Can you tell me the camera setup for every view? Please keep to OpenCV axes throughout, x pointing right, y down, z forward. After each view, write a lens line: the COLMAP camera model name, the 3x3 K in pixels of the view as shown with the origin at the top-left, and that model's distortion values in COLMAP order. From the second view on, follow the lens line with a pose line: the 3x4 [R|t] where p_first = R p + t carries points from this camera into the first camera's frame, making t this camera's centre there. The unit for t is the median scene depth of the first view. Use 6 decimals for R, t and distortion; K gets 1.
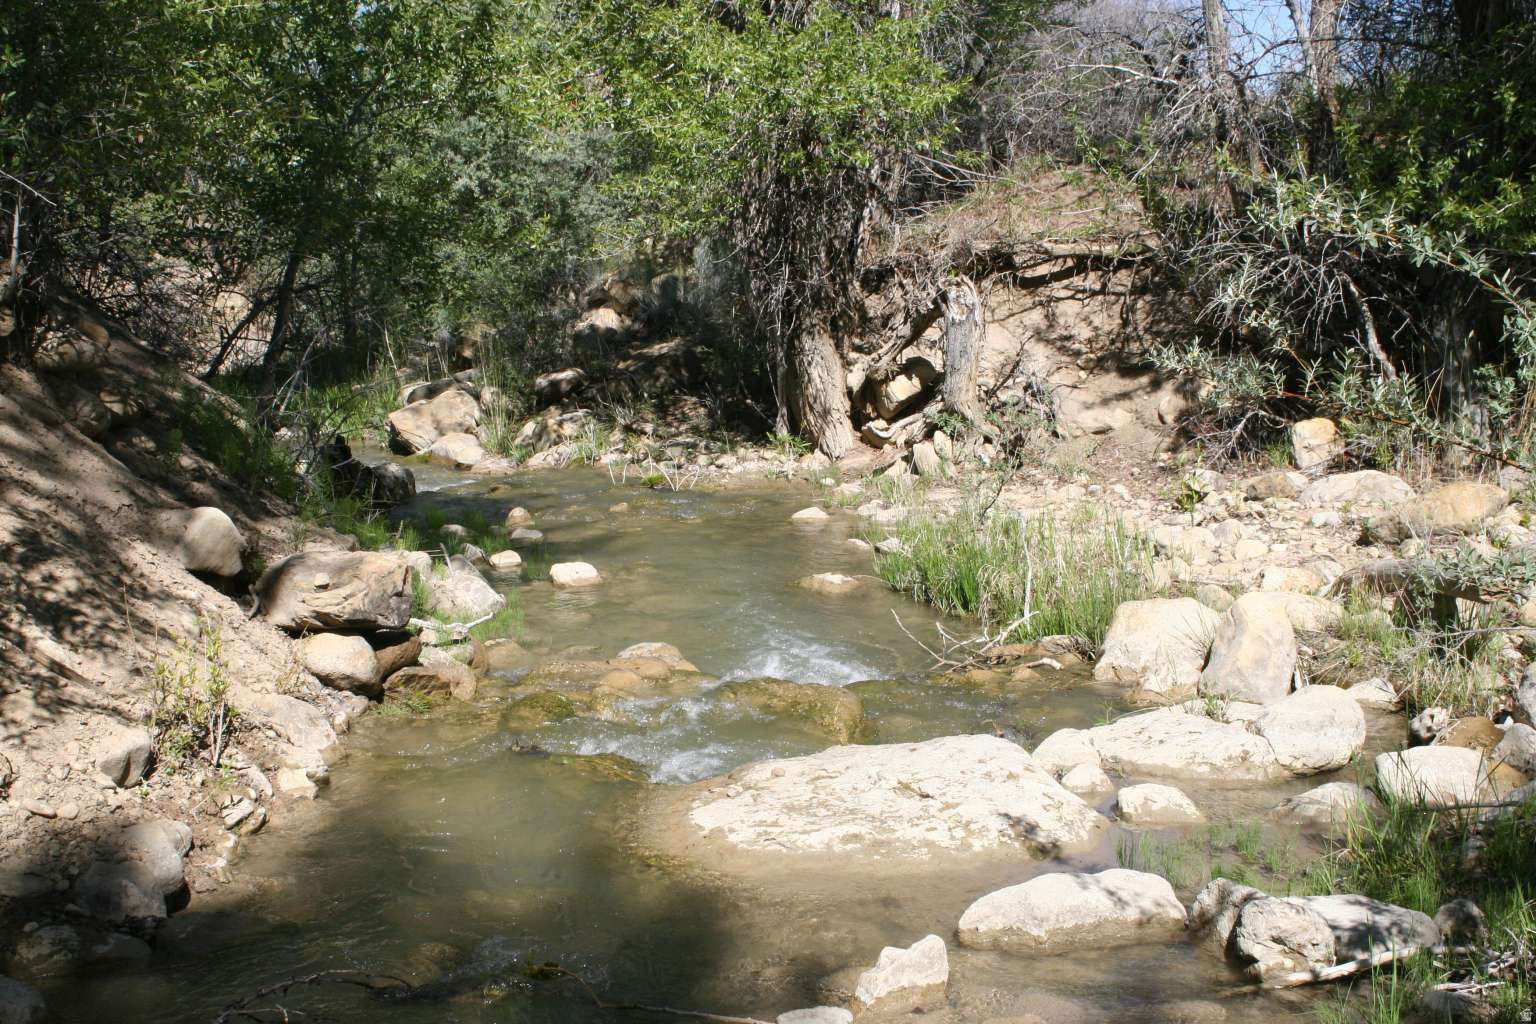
lens RADIAL K [[2029.2, 0, 768.0], [0, 2029.2, 512.0], [0, 0, 1]] dist [-0.095617, 0.046336]
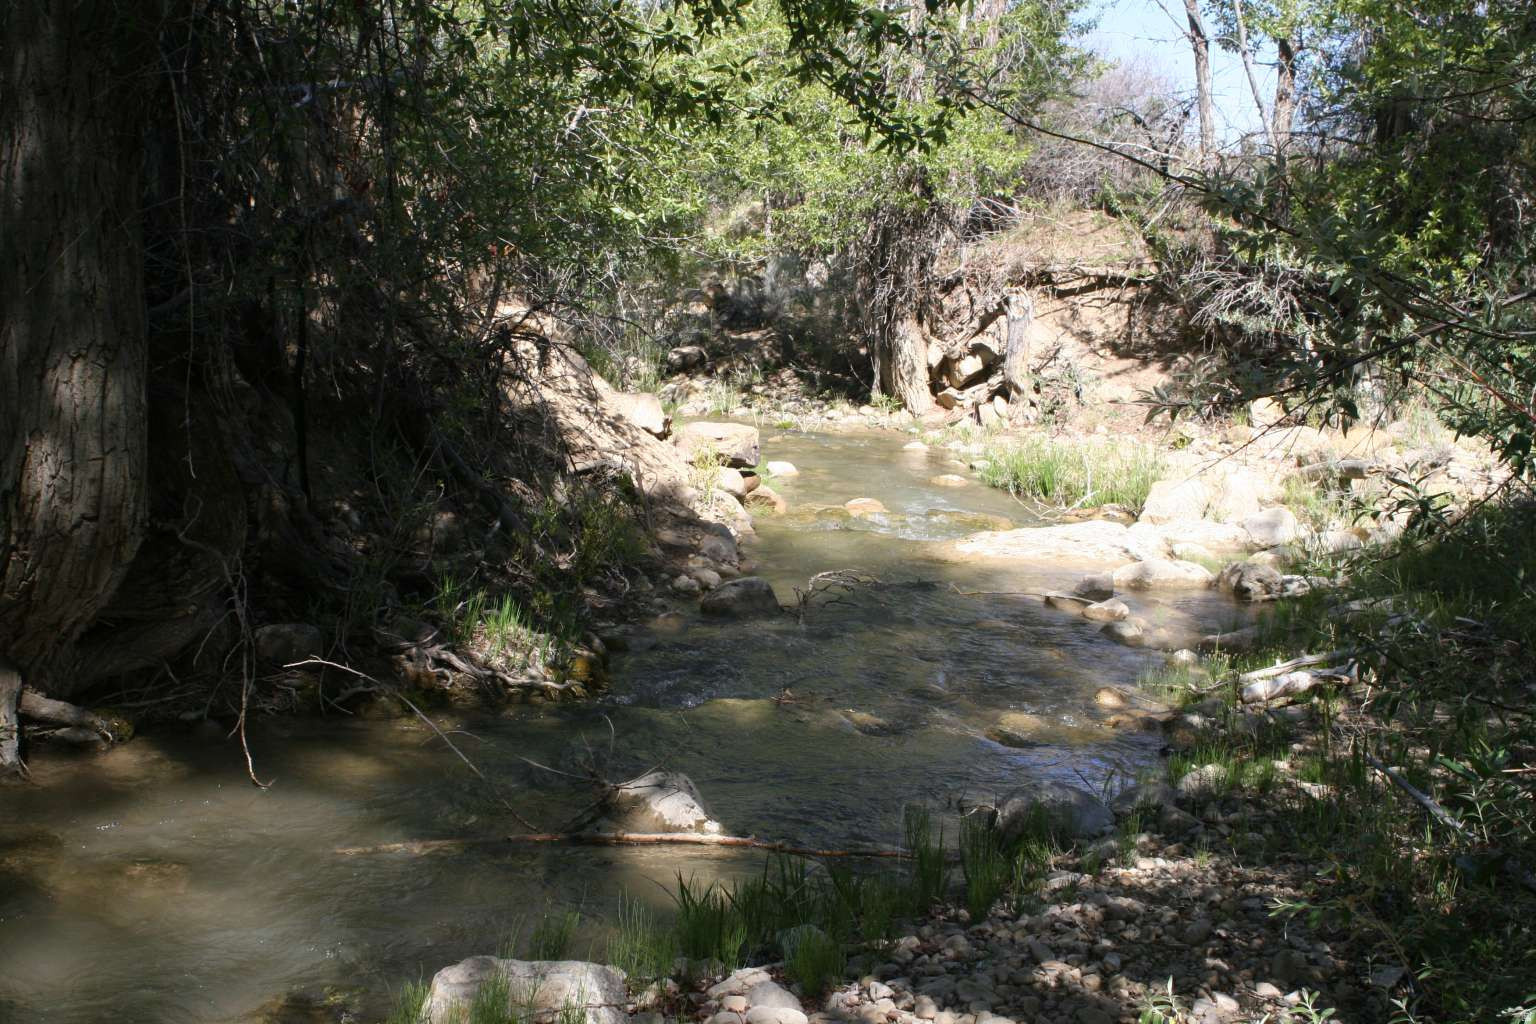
lens RADIAL K [[2029.2, 0, 768.0], [0, 2029.2, 512.0], [0, 0, 1]] dist [-0.095617, 0.046336]
pose [[0.998557, 0.041075, 0.034581, -0.117660], [-0.040847, 0.999139, -0.007272, 0.055601], [-0.034850, 0.005849, 0.999375, -0.385869]]
